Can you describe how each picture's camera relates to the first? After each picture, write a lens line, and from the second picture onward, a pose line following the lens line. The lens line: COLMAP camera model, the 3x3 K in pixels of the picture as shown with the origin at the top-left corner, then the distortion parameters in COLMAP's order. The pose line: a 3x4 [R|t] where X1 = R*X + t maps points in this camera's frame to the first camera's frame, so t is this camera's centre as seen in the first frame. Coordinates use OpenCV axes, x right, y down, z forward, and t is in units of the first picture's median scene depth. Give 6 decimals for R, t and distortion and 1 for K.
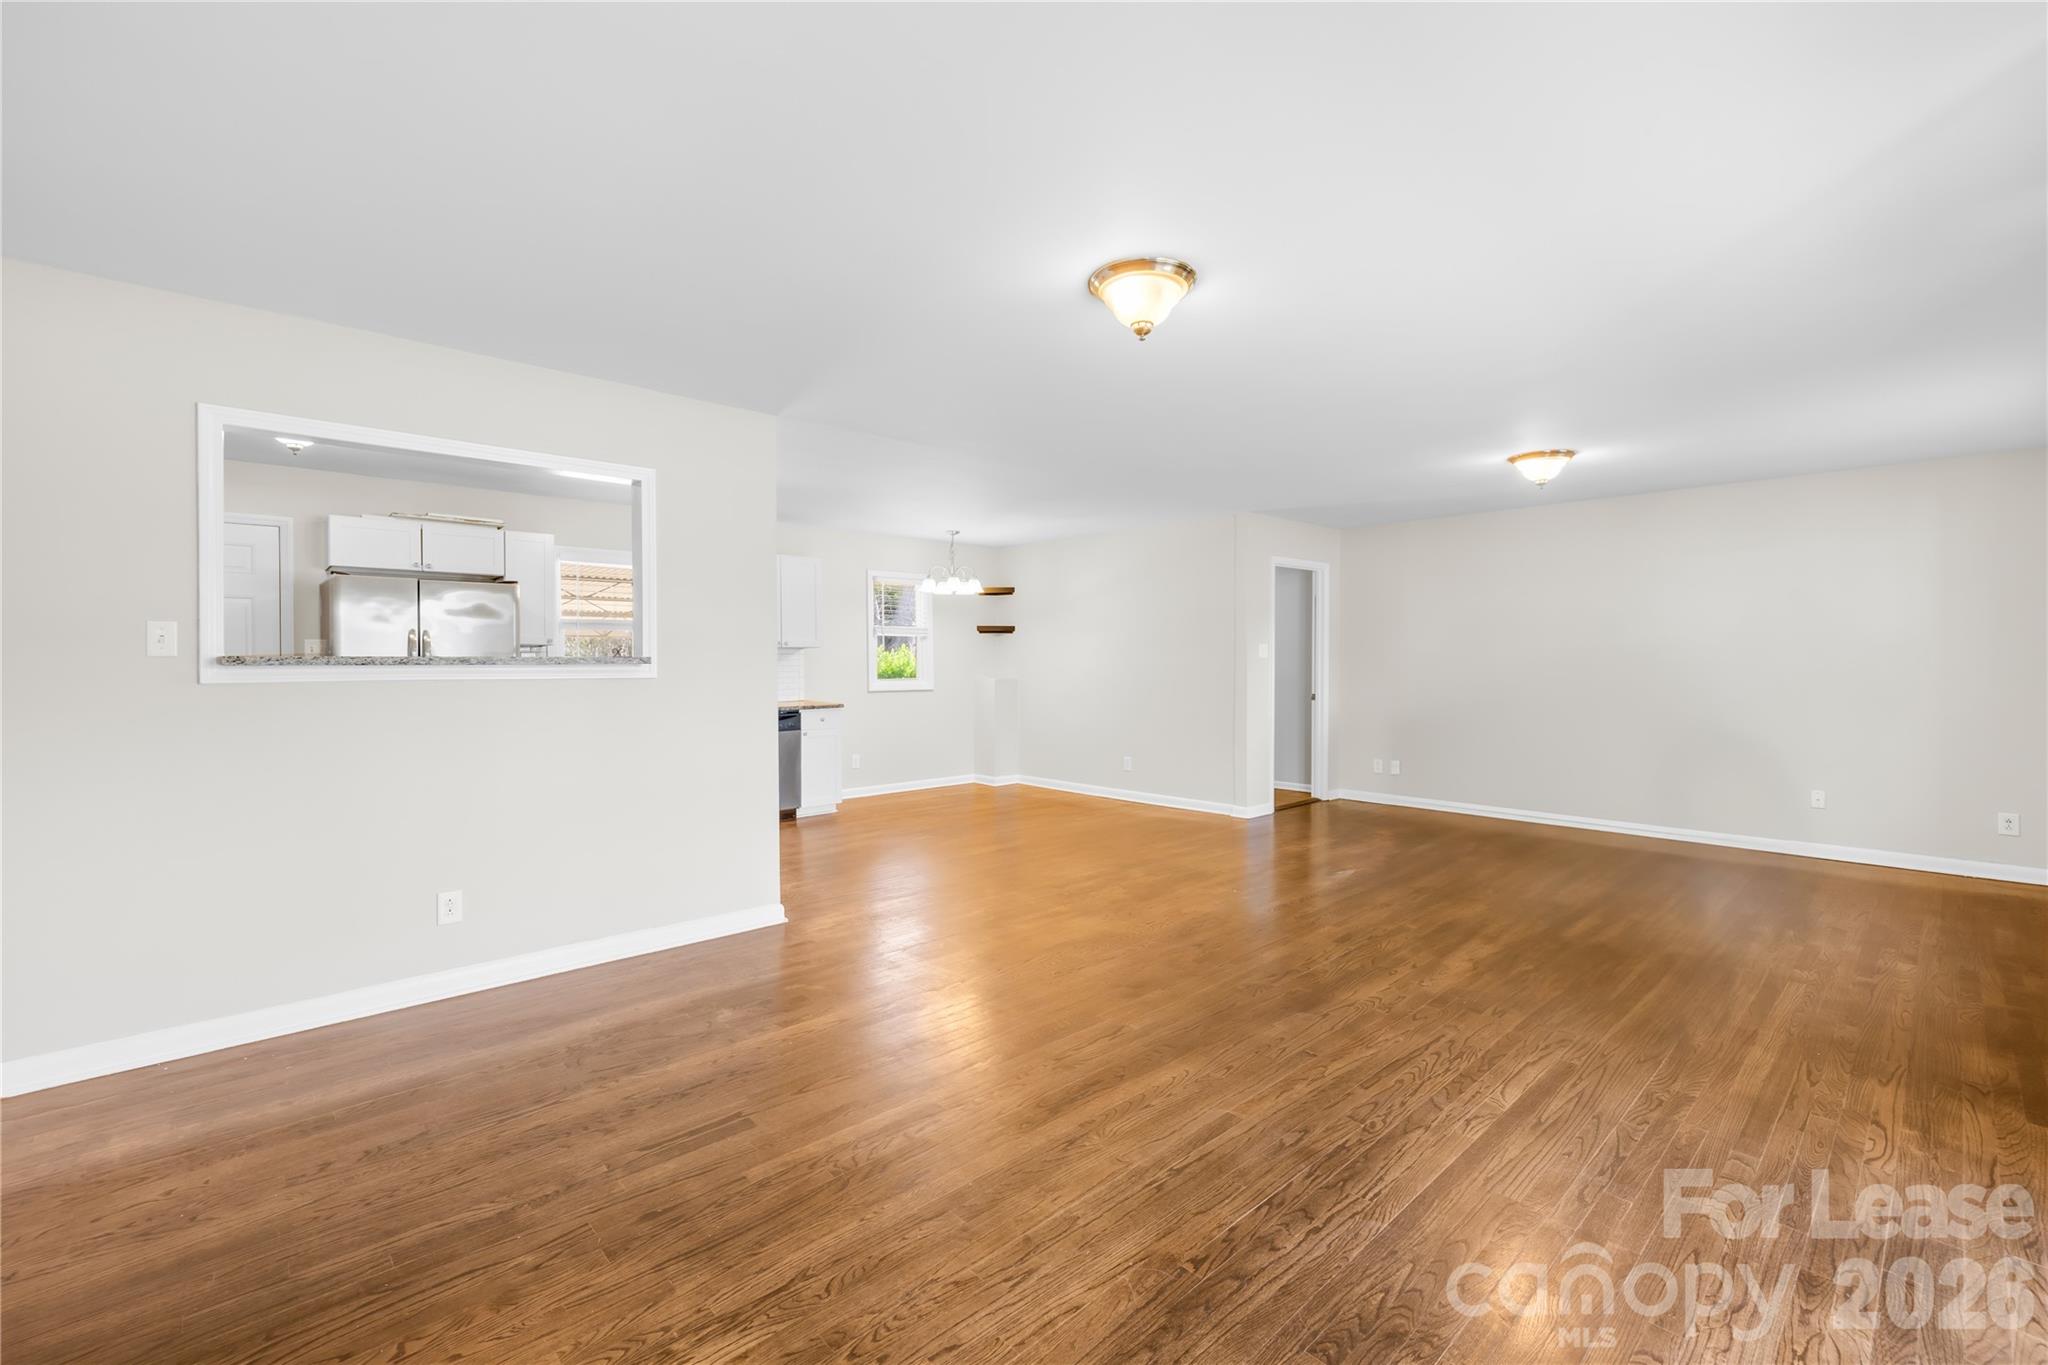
lens RADIAL K [[862.0, 0, 1026.9], [0, 862.0, 657.4], [0, 0, 1]] dist [0.000639, 0.000552]
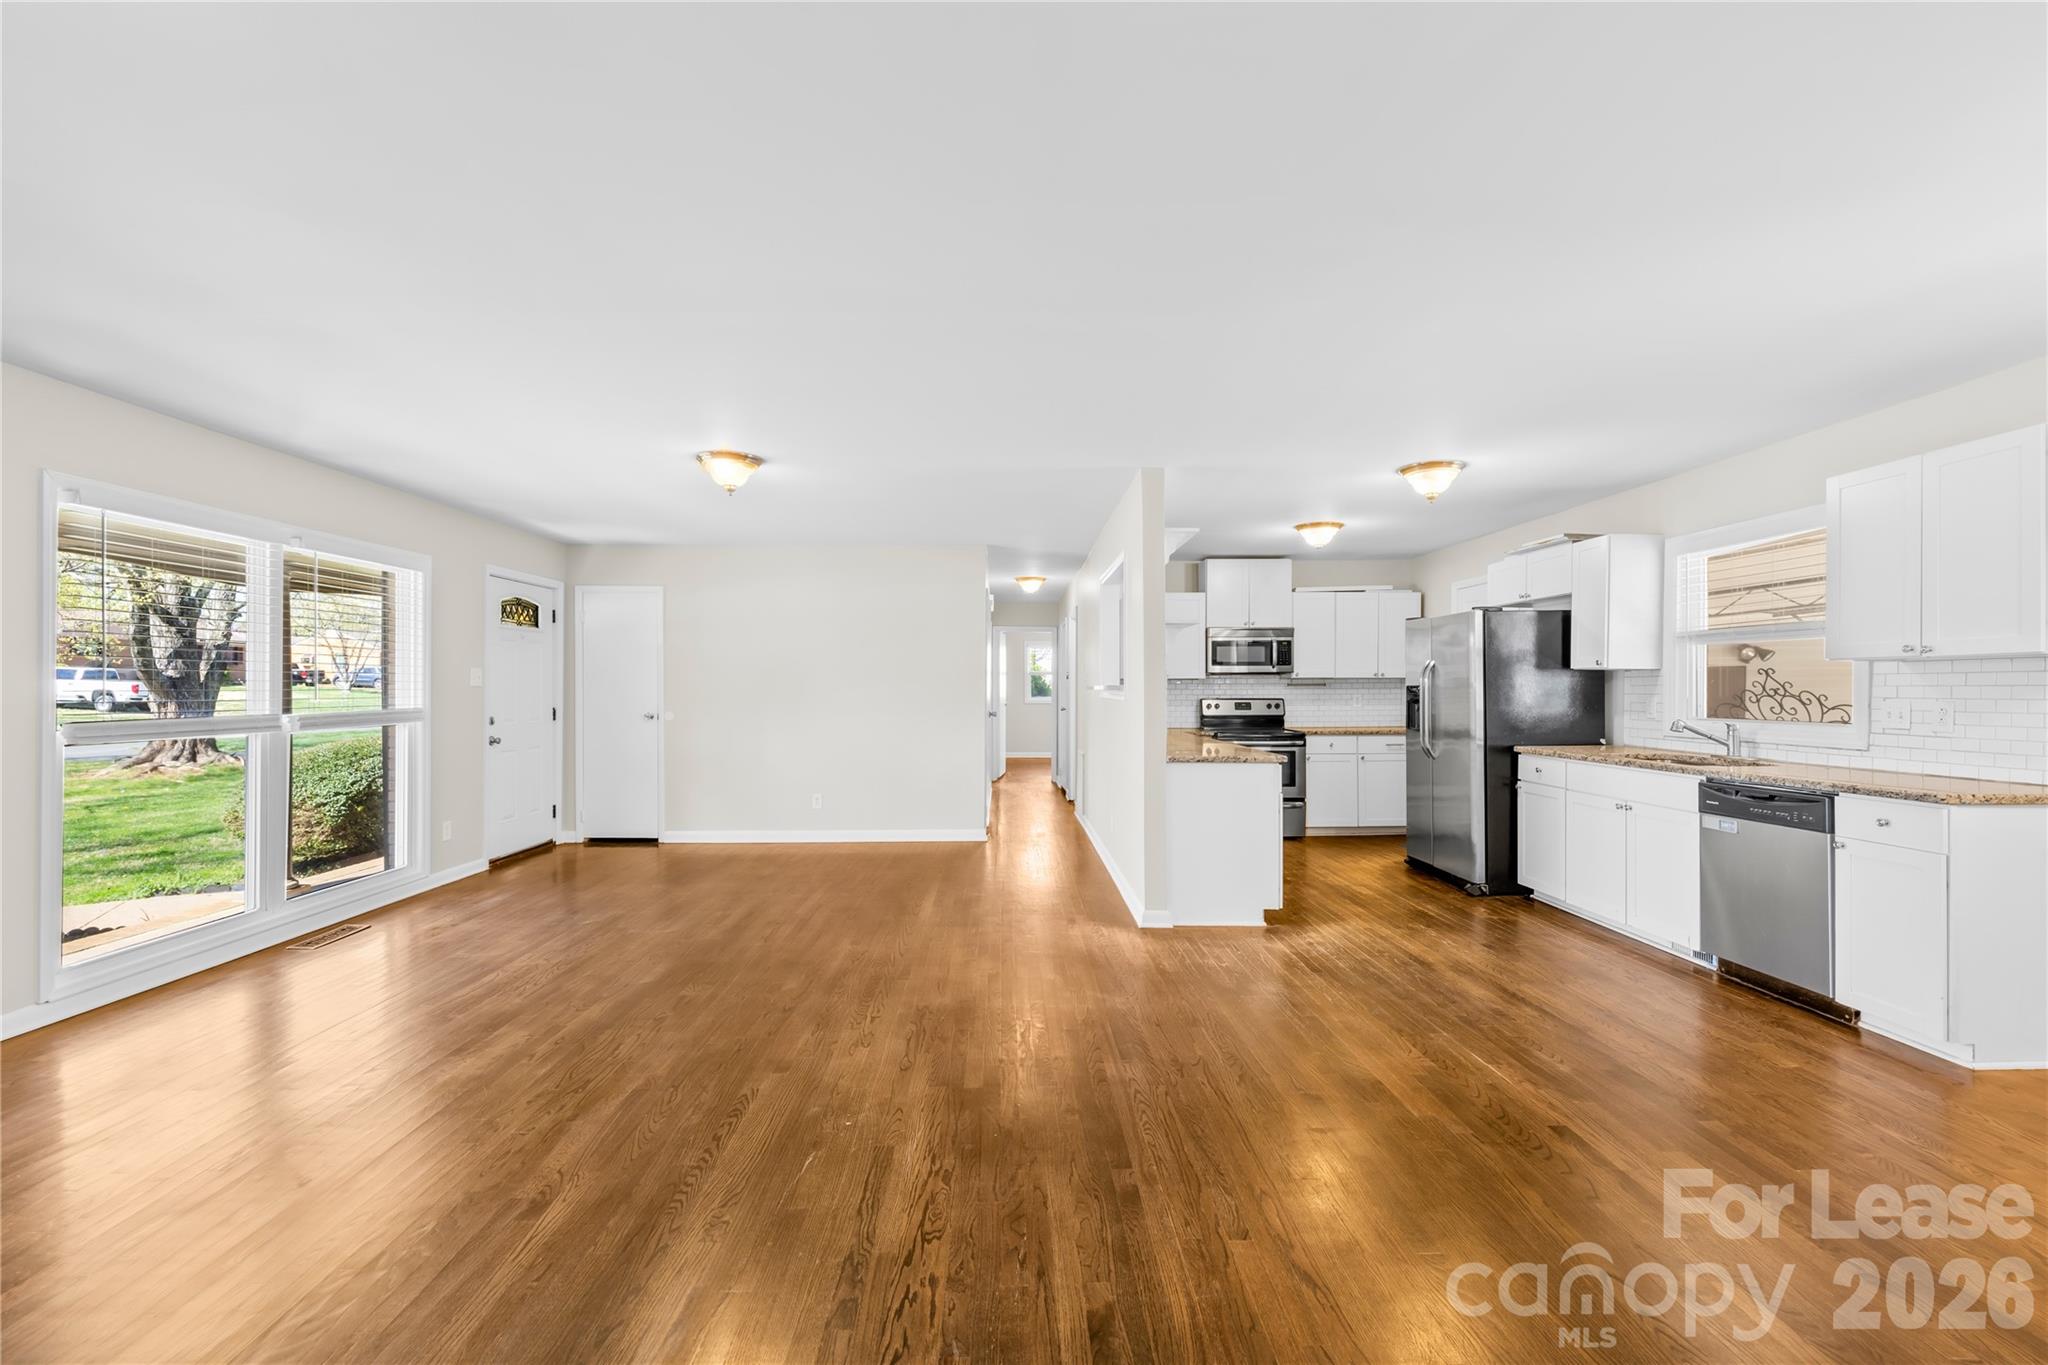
lens RADIAL K [[871.0, 0, 994.8], [0, 871.0, 688.7], [0, 0, 1]] dist [-0.000222, 0.000152]
pose [[-0.681903, 0.002209, -0.731439, 0.660184], [0.004290, 0.999990, -0.000979, 0.004924], [0.731430, -0.003806, -0.681906, 1.646650]]
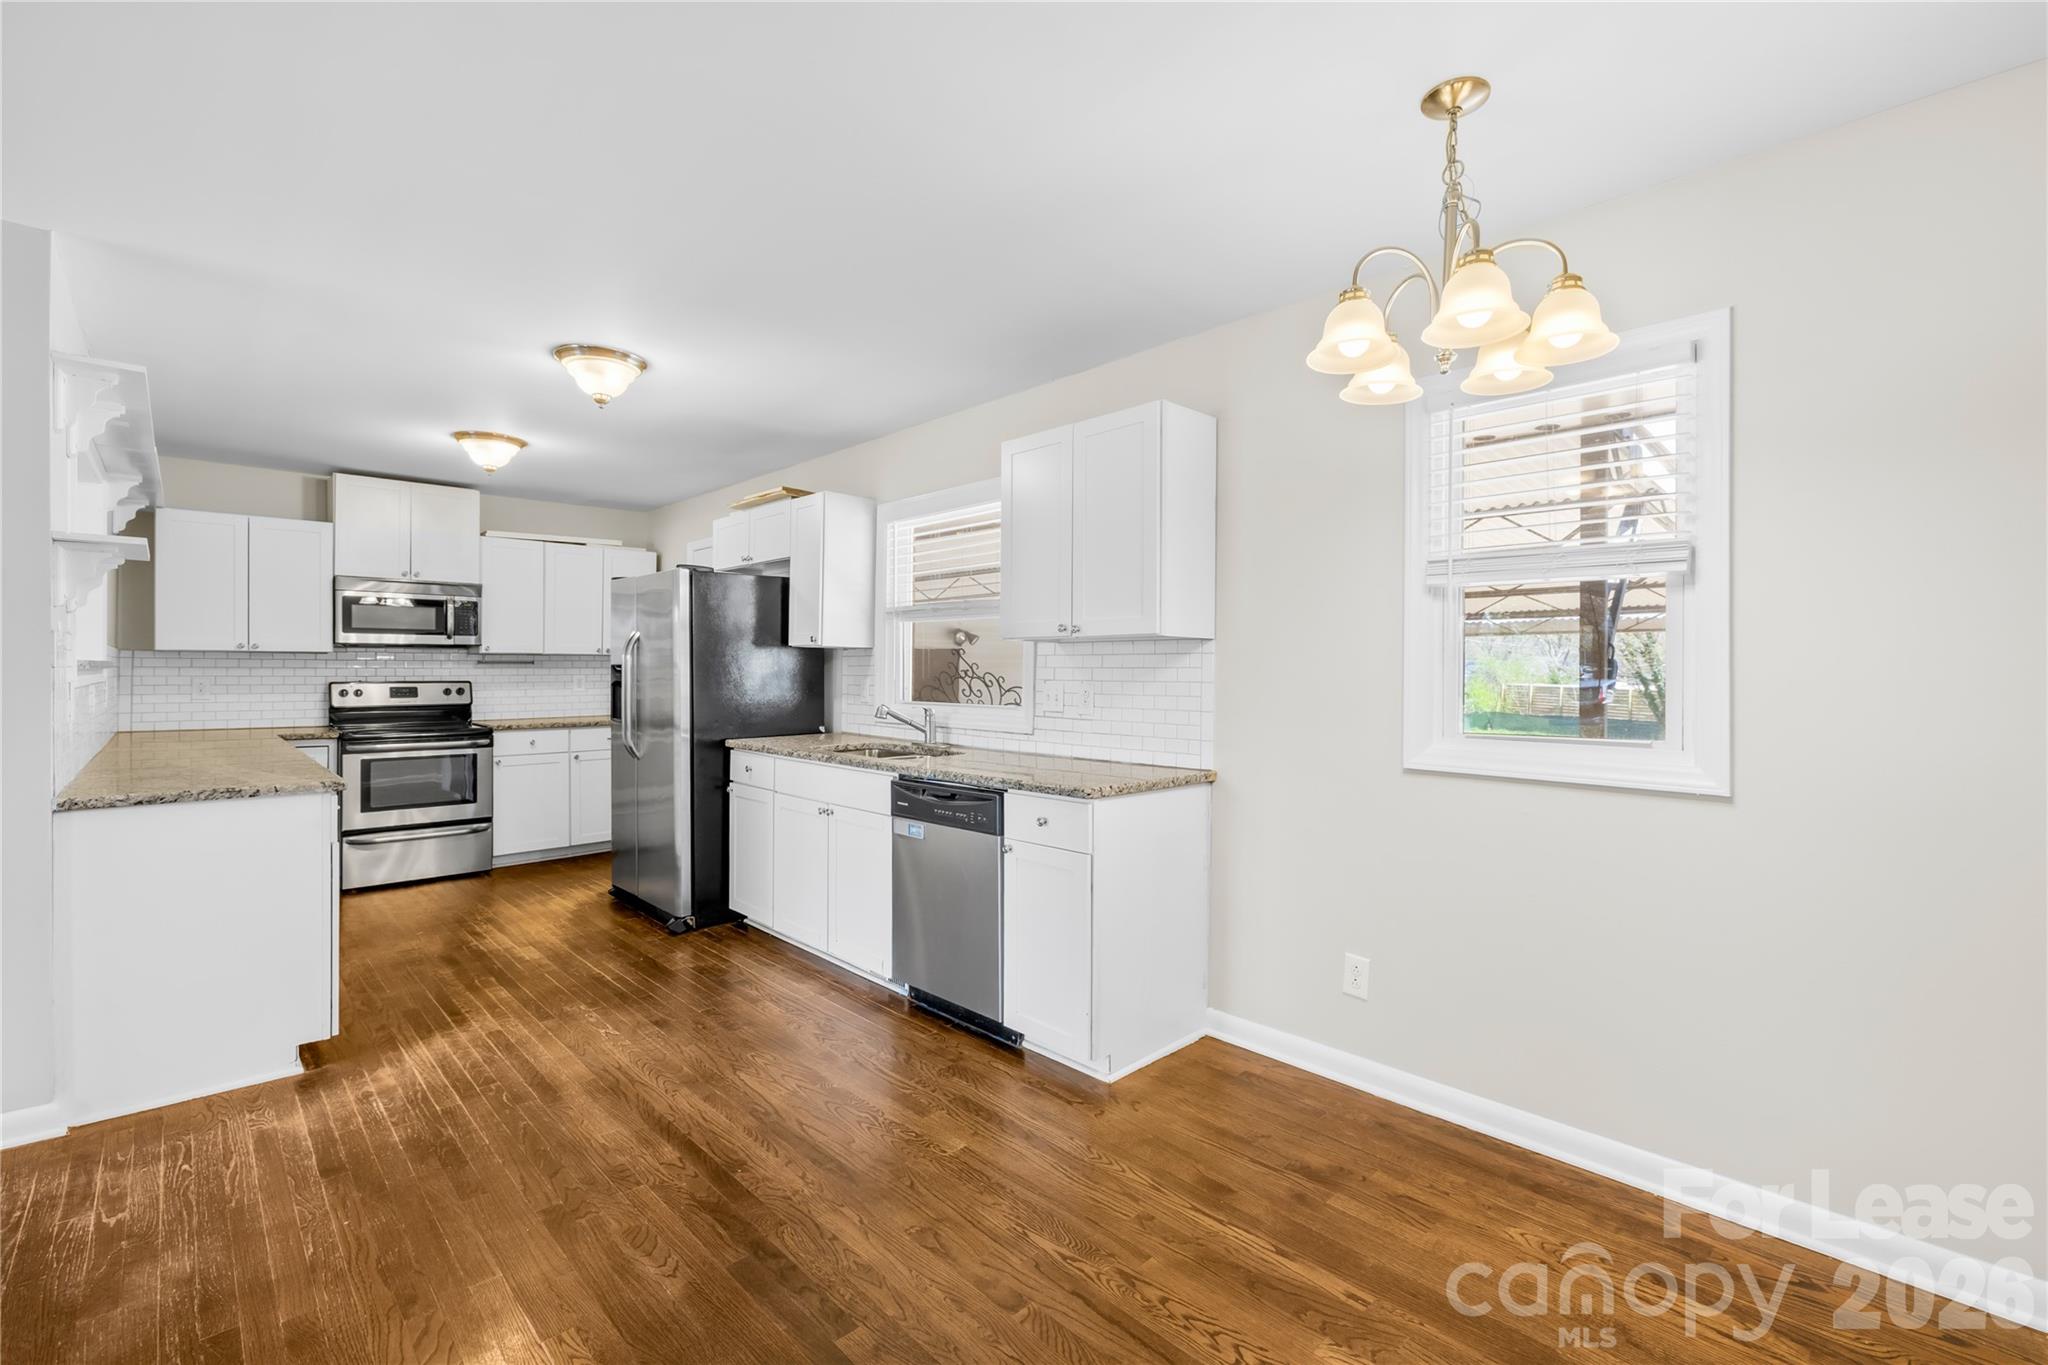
lens RADIAL K [[907.0, 0, 1015.4], [0, 907.0, 666.4], [0, 0, 1]] dist [0.002366, -0.000503]
pose [[0.008137, -0.001016, -0.999966, 0.286644], [-0.000429, 0.999999, -0.001020, 0.004866], [0.999967, 0.000437, 0.008137, 1.667881]]
